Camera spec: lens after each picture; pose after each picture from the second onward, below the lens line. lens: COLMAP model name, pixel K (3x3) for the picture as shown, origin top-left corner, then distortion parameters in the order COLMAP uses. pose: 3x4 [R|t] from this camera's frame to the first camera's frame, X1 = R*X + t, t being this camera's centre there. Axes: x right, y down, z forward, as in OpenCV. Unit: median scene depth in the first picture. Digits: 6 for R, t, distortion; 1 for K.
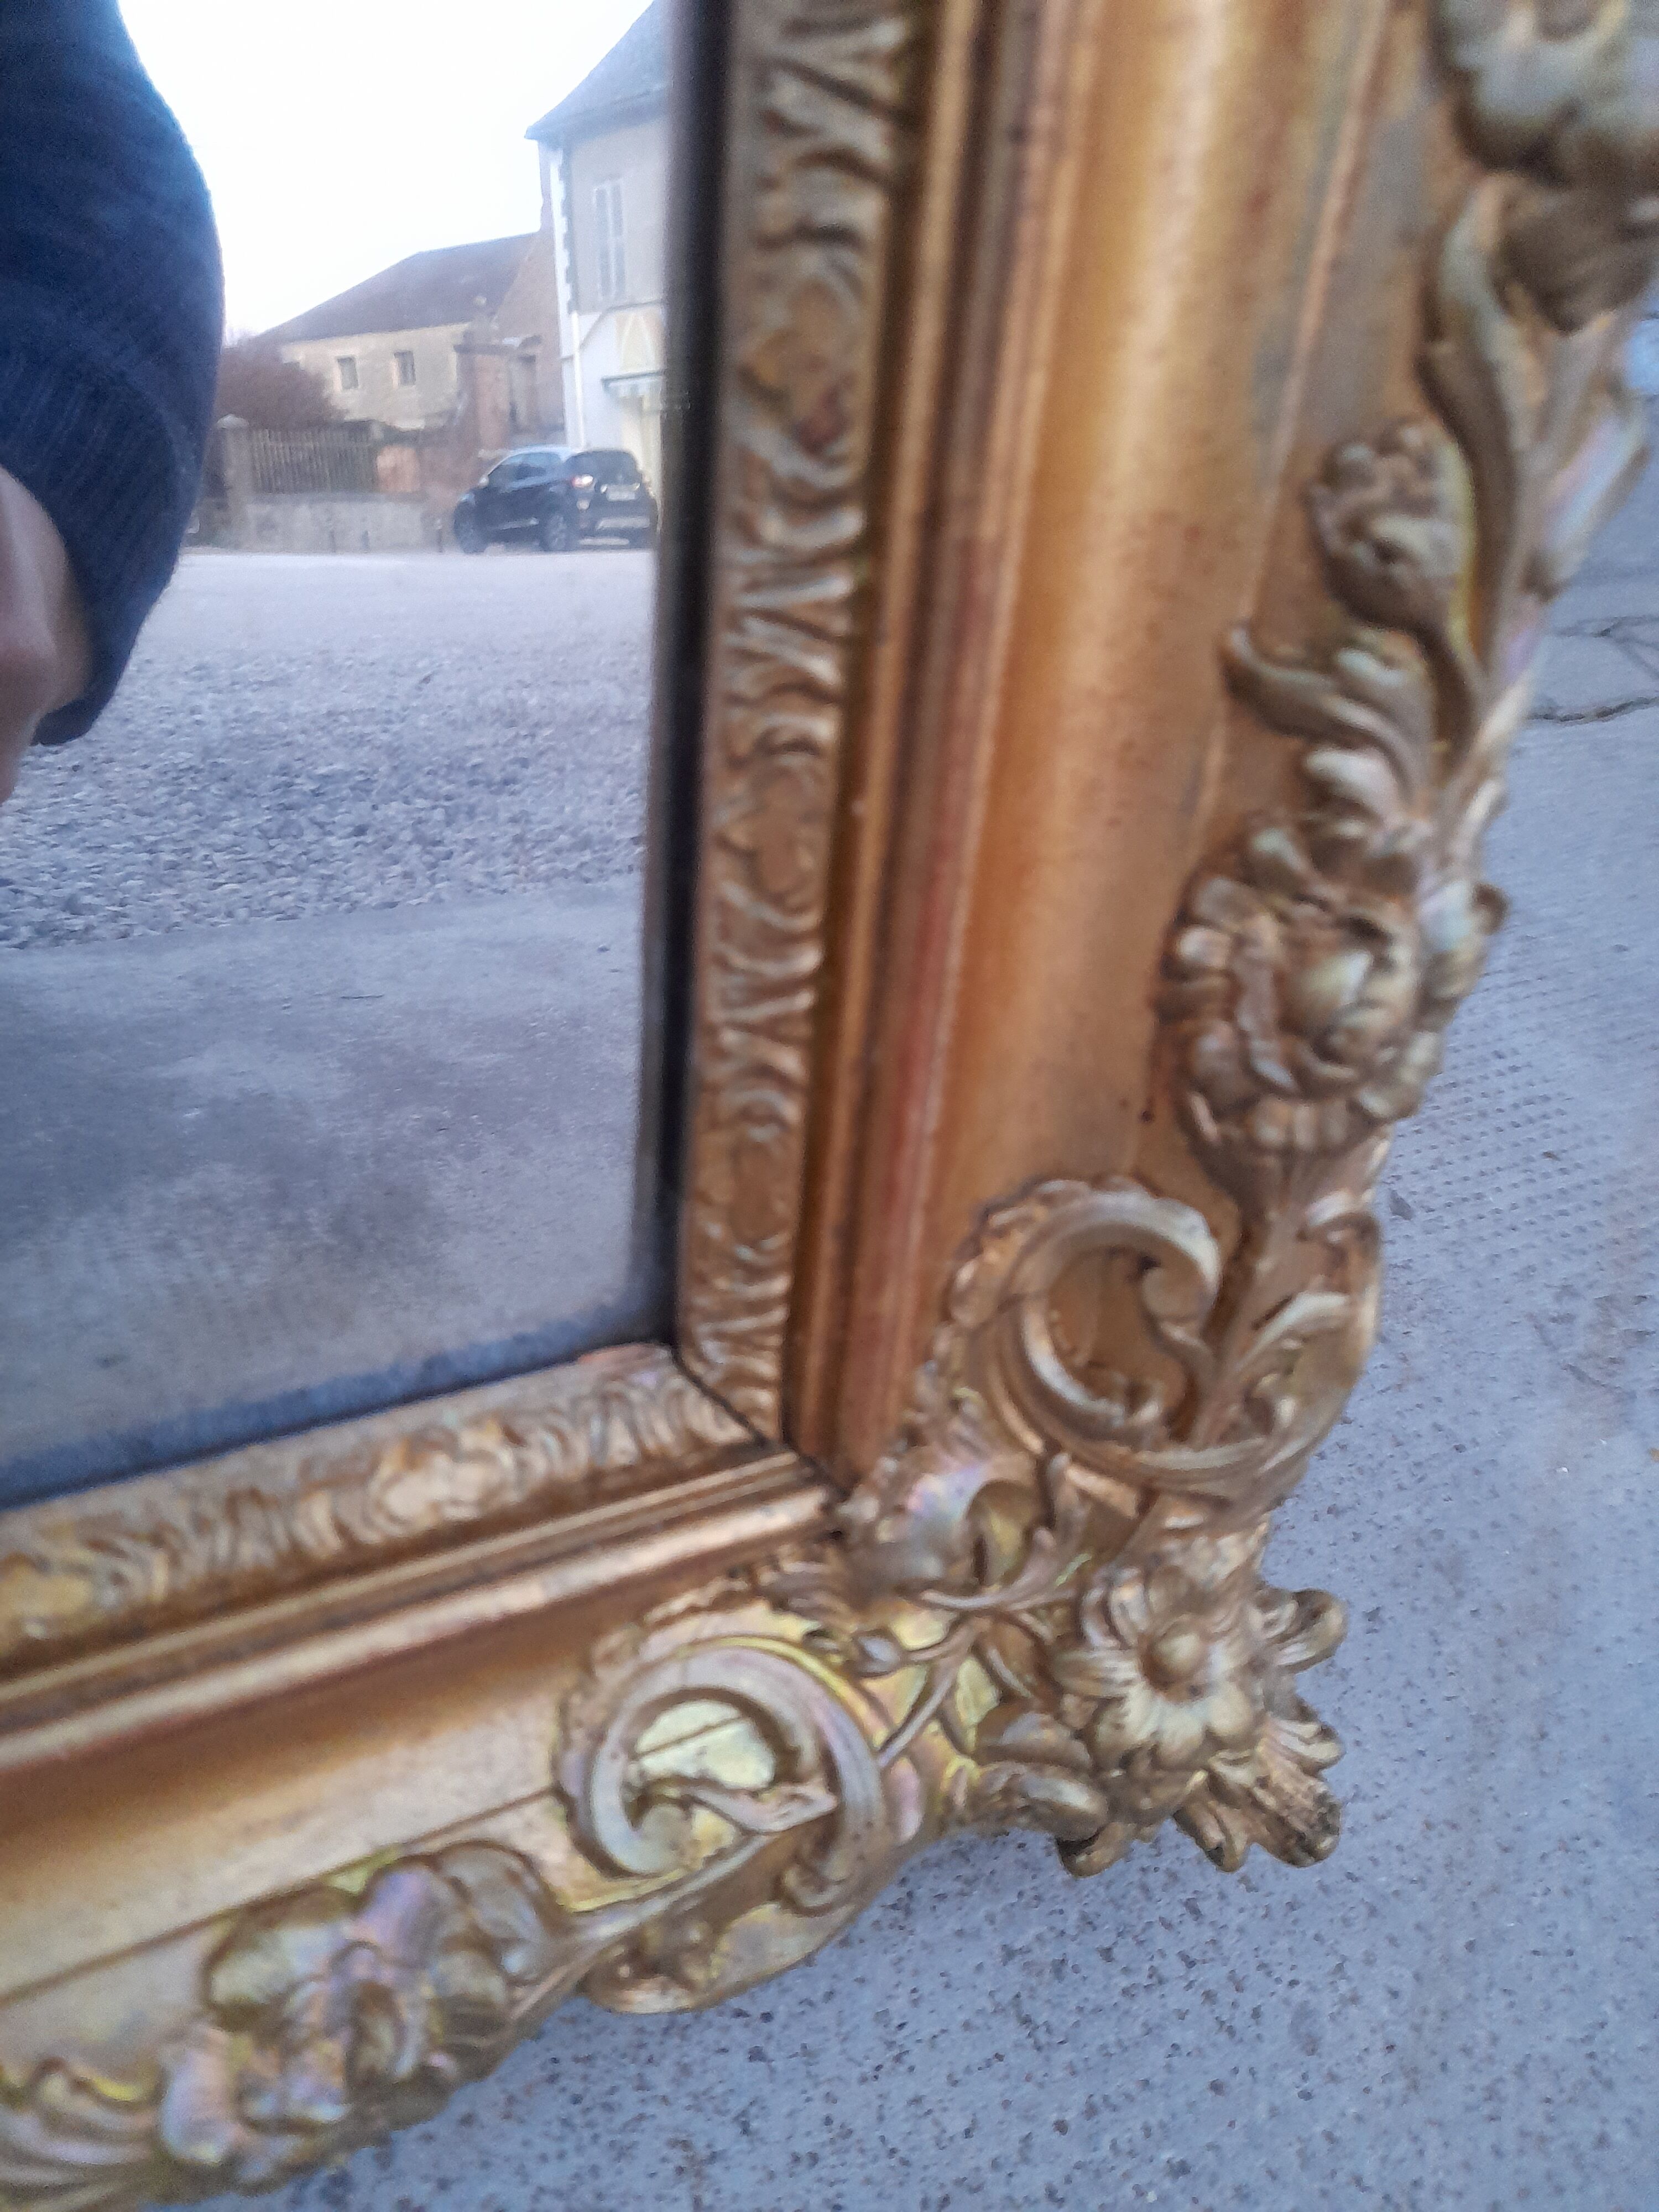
lens RADIAL K [[1654.8, 0, 826.1], [0, 1654.8, 1109.3], [0, 0, 1]] dist [0.034907, -0.027484]
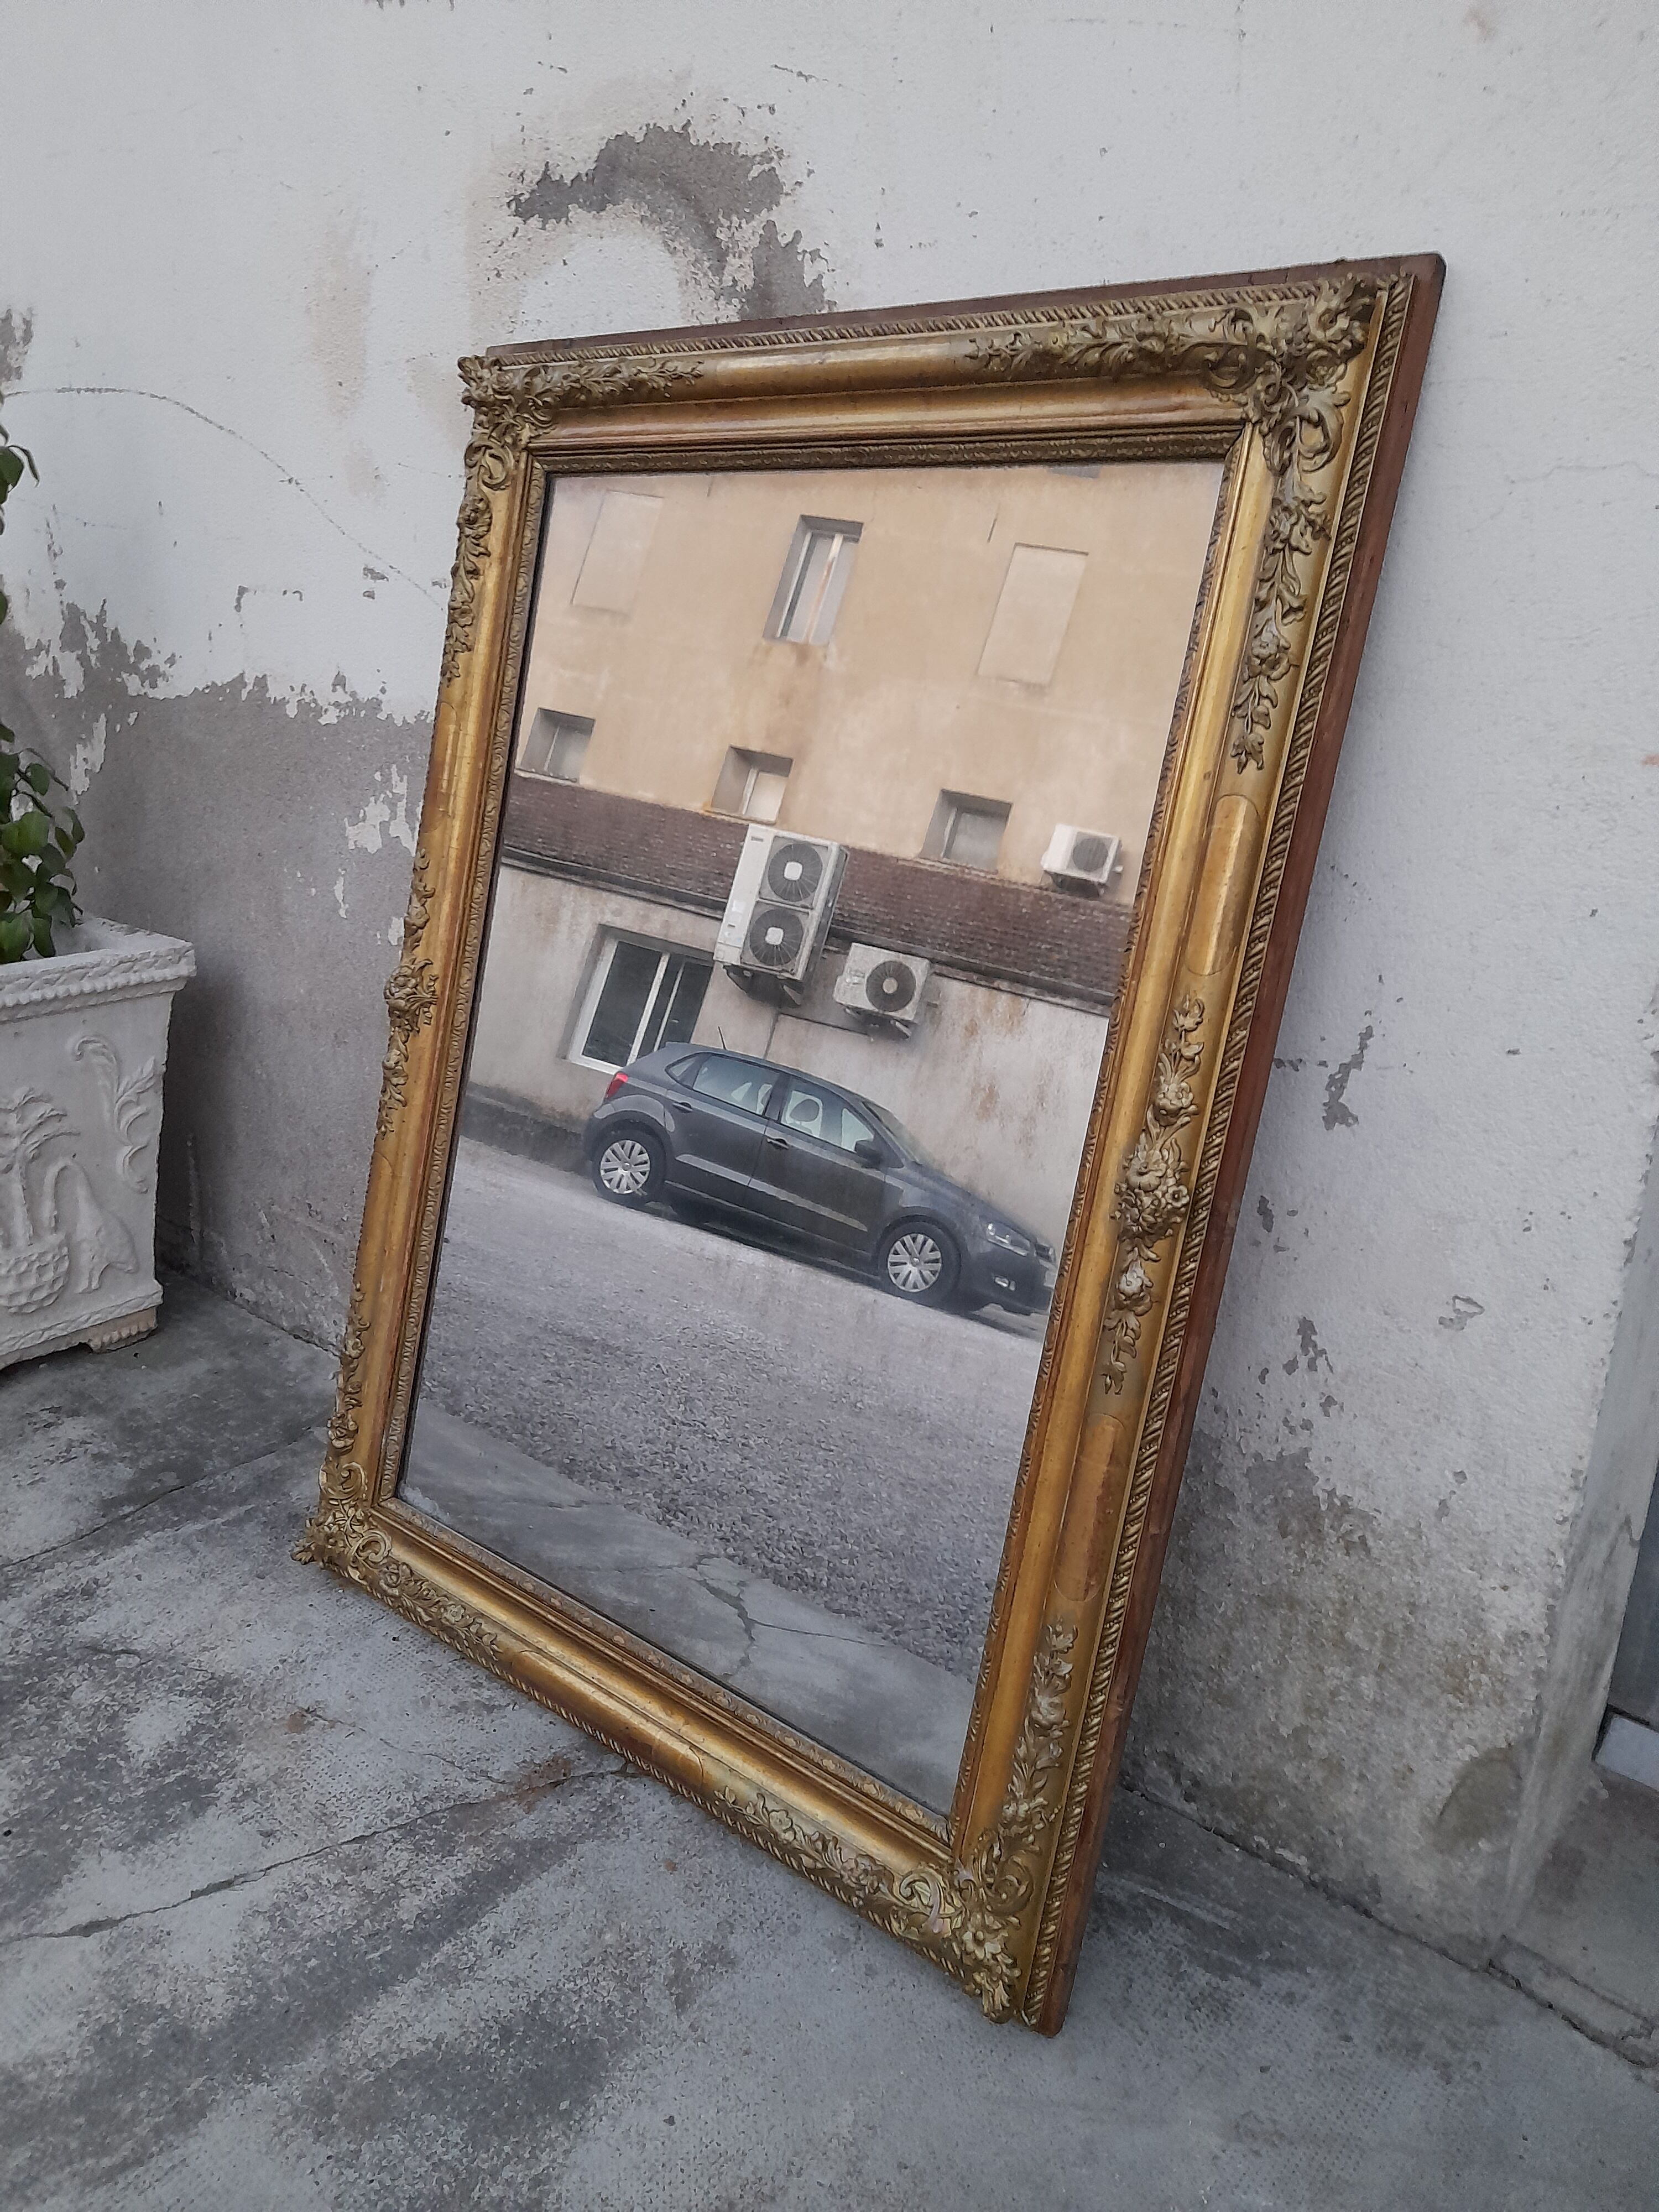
lens RADIAL K [[1654.8, 0, 821.2], [0, 1654.8, 1122.7], [0, 0, 1]] dist [0.034907, -0.027484]
pose [[0.408499, 0.110465, -0.906050, 4.007431], [-0.592417, 0.787249, -0.171115, -0.456005], [0.694385, 0.606660, 0.387032, -2.666272]]
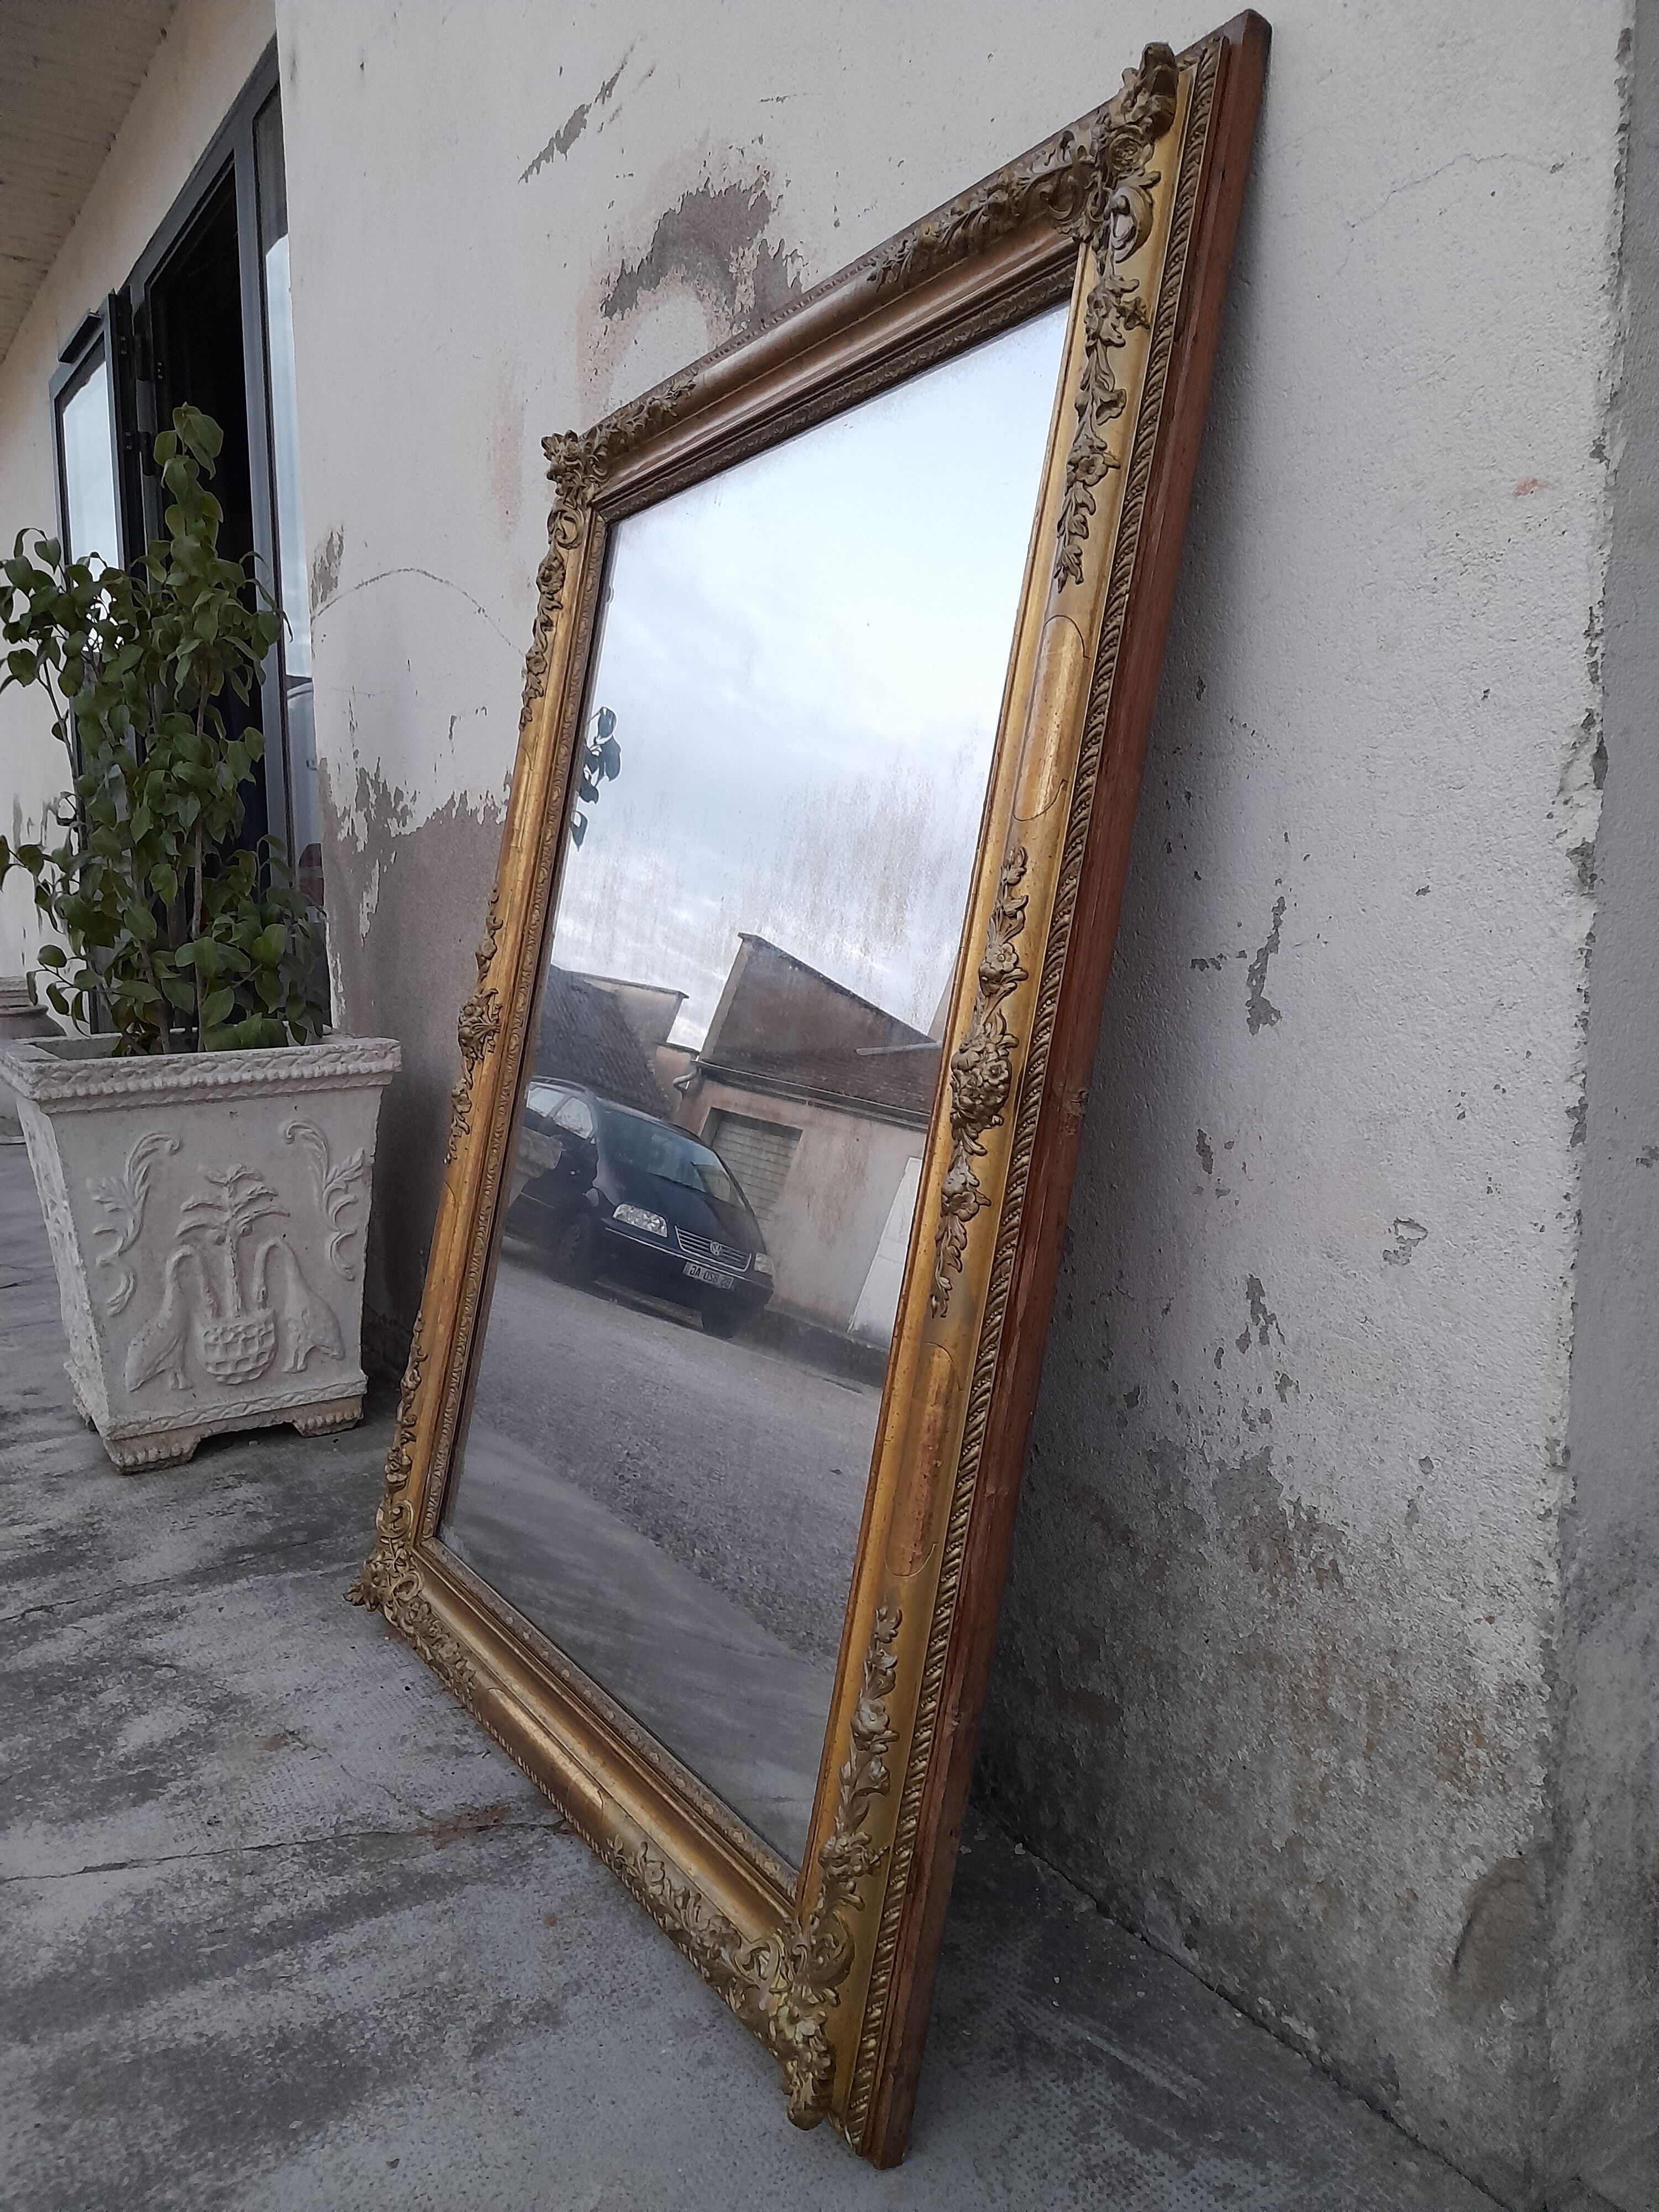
lens RADIAL K [[1654.8, 0, 808.0], [0, 1654.8, 1111.5], [0, 0, 1]] dist [0.034907, -0.027484]
pose [[0.090547, -0.071592, -0.993316, 4.096971], [-0.651779, 0.749874, -0.113460, -0.842087], [0.752984, 0.657696, 0.021237, -0.547874]]
